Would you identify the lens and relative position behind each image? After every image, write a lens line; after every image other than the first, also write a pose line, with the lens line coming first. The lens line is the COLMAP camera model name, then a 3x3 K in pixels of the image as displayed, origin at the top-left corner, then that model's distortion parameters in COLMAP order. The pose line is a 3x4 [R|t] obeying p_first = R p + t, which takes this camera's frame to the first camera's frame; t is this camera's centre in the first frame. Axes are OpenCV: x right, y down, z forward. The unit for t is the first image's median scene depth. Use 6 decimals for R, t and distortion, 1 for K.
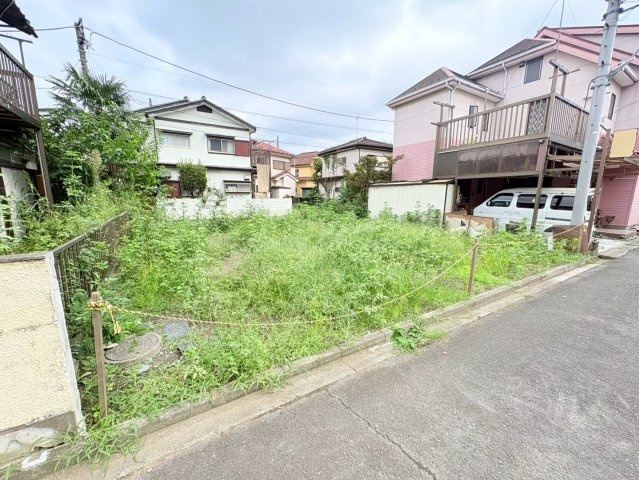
lens RADIAL K [[253.7, 0, 319.0], [0, 253.7, 239.8], [0, 0, 1]] dist [0.000559, -0.000196]
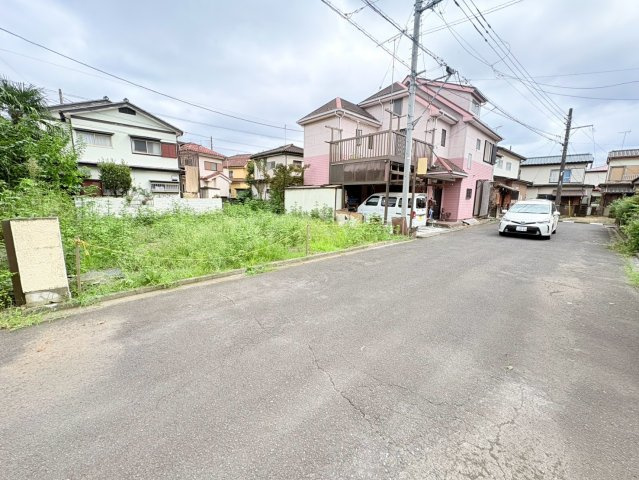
lens RADIAL K [[253.7, 0, 318.8], [0, 253.7, 240.4], [0, 0, 1]] dist [0.000559, -0.000196]
pose [[0.976639, -0.024952, 0.213432, 0.109014], [0.025611, 0.999672, -0.000324, 0.044045], [-0.213354, 0.005782, 0.976958, -0.243916]]
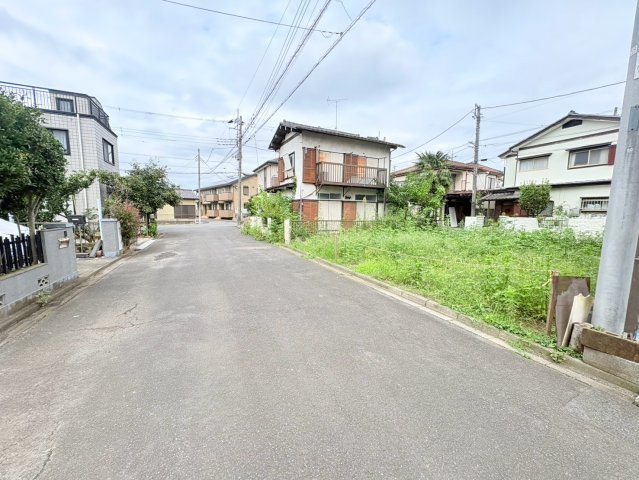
lens RADIAL K [[253.7, 0, 319.1], [0, 253.7, 240.8], [0, 0, 1]] dist [0.000559, -0.000196]
pose [[-0.098613, 0.105708, -0.989495, 0.889975], [-0.180753, 0.975899, 0.122269, -0.056494], [0.978572, 0.190911, -0.077129, 0.350460]]
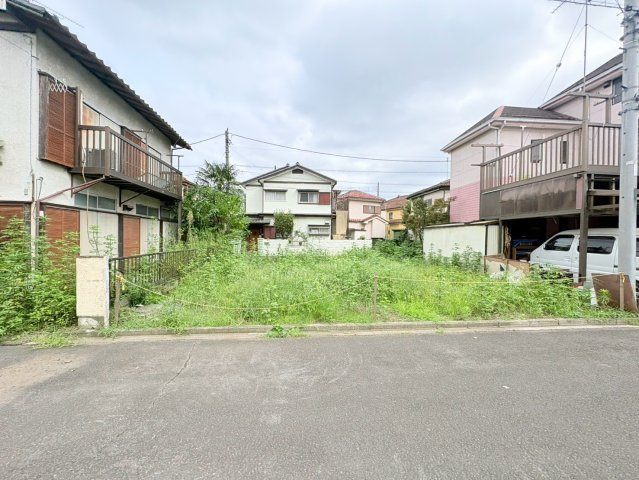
lens RADIAL K [[253.7, 0, 319.1], [0, 253.7, 240.6], [0, 0, 1]] dist [0.000559, -0.000196]
pose [[0.901605, 0.008206, -0.432482, 0.305956], [-0.077140, 0.986843, -0.142090, 0.013827], [0.425626, 0.161470, 0.890376, -0.073363]]
